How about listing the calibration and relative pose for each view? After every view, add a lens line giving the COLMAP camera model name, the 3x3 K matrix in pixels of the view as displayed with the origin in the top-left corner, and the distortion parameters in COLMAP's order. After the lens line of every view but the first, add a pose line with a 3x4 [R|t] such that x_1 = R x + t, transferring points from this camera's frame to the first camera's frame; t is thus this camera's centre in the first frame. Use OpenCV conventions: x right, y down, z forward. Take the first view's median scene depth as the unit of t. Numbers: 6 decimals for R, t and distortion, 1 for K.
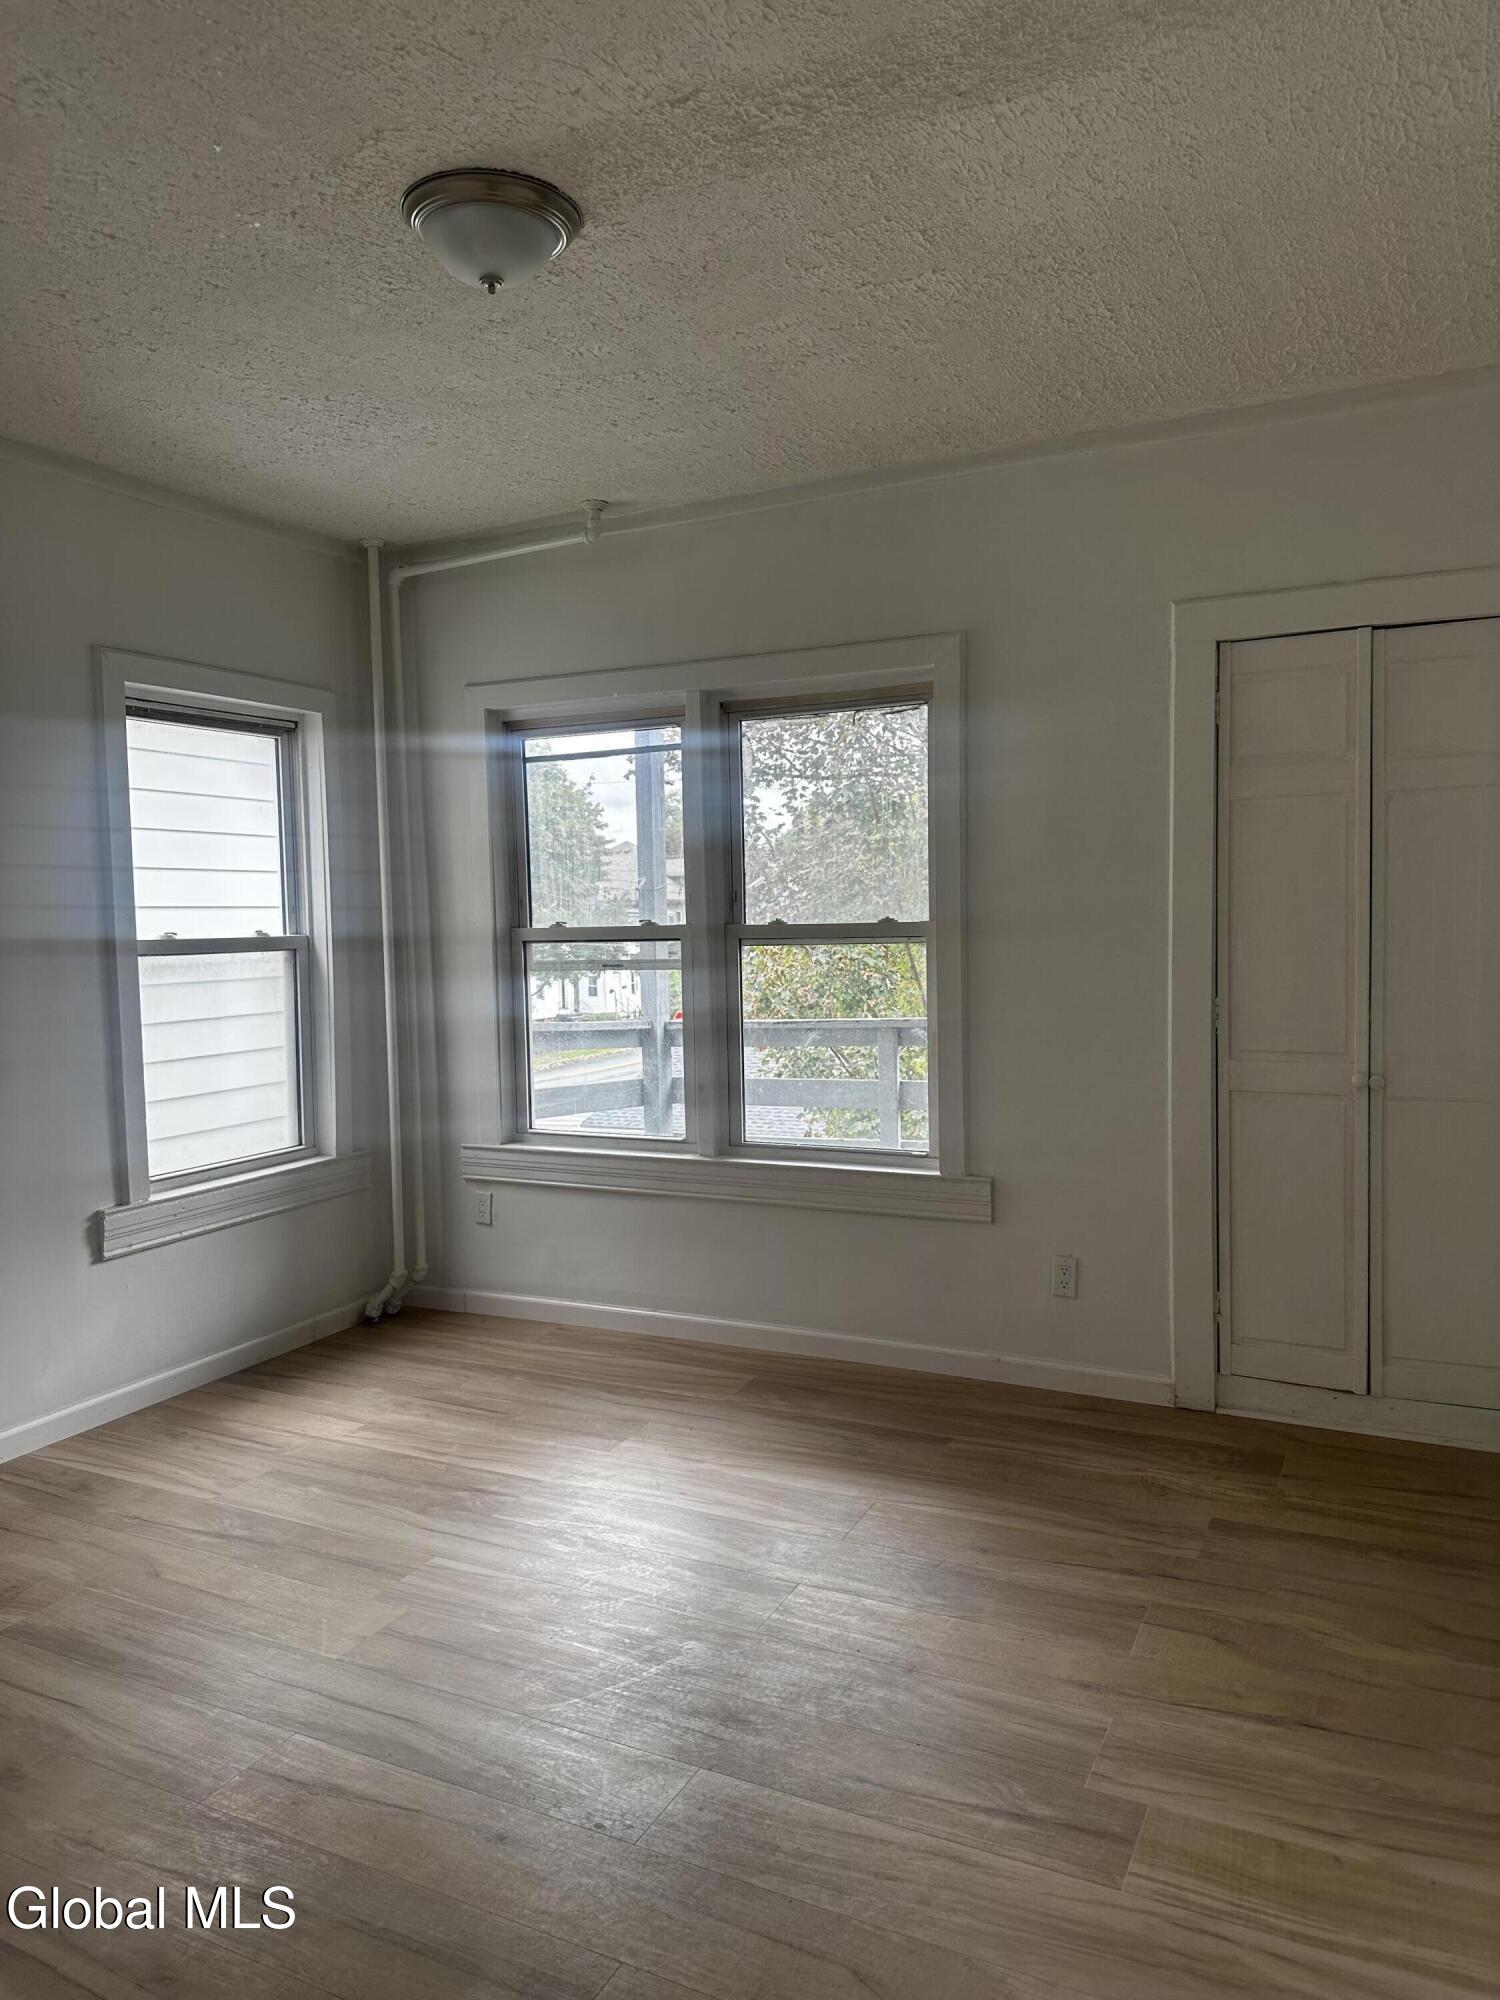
lens RADIAL K [[1390.9, 0, 750.0], [0, 1390.9, 1000.0], [0, 0, 1]] dist [-0.042464, -0.002374]
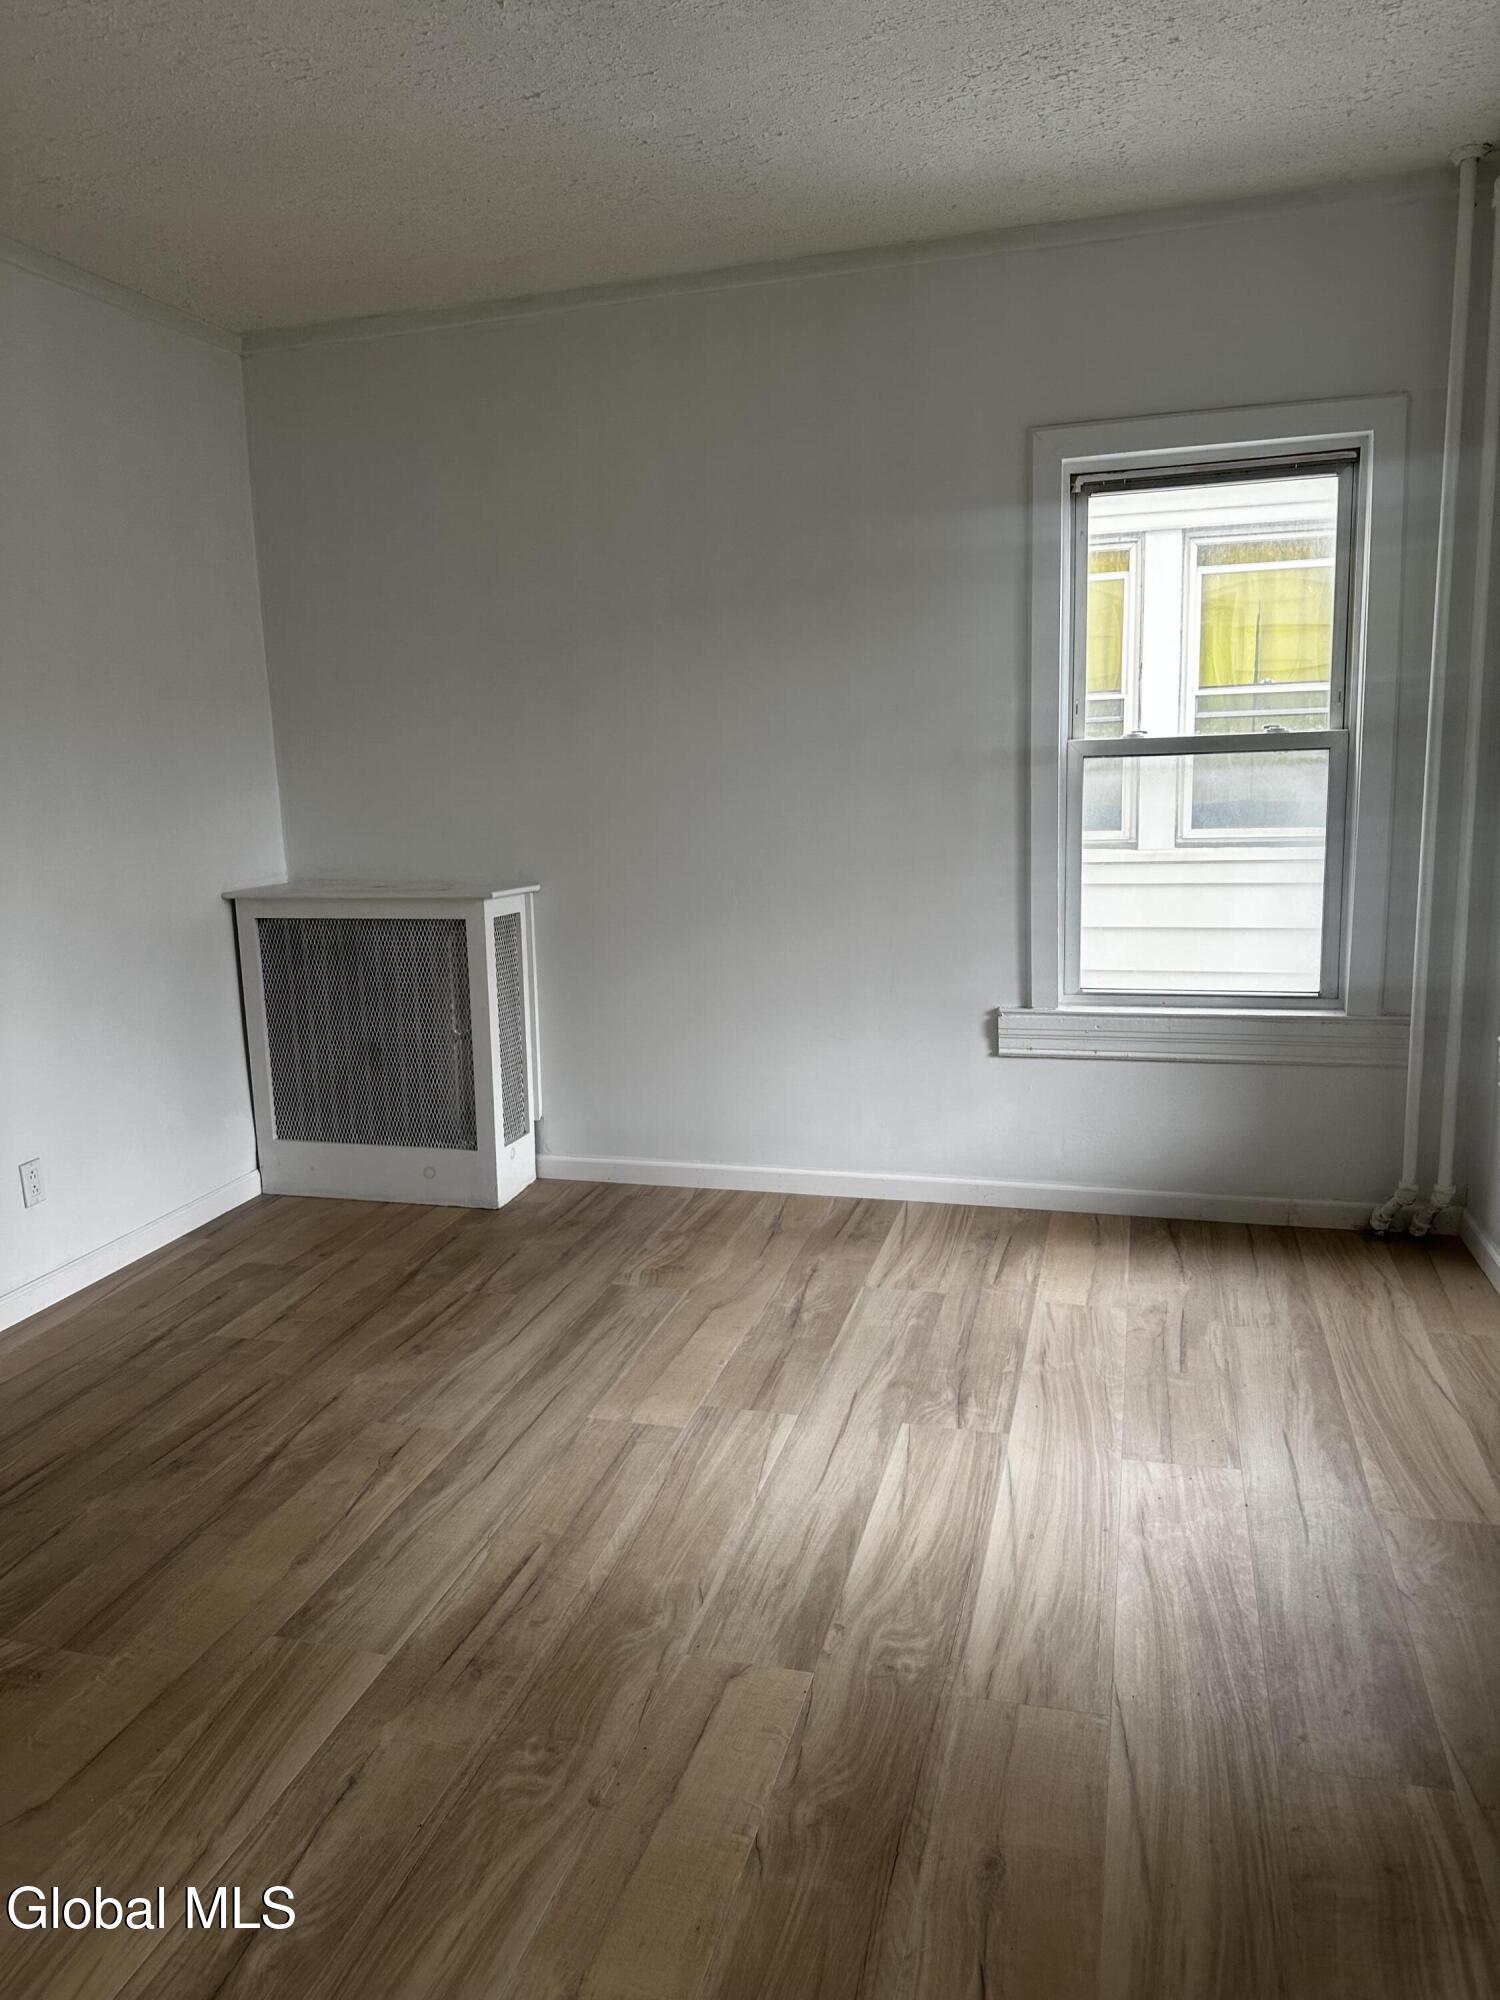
lens RADIAL K [[1381.2, 0, 750.0], [0, 1381.2, 1000.0], [0, 0, 1]] dist [0.055056, -0.072023]
pose [[0.168770, 0.194699, -0.966234, 0.490671], [-0.034021, 0.980863, 0.191704, -0.044911], [0.985068, 0.000518, 0.172164, 0.623000]]
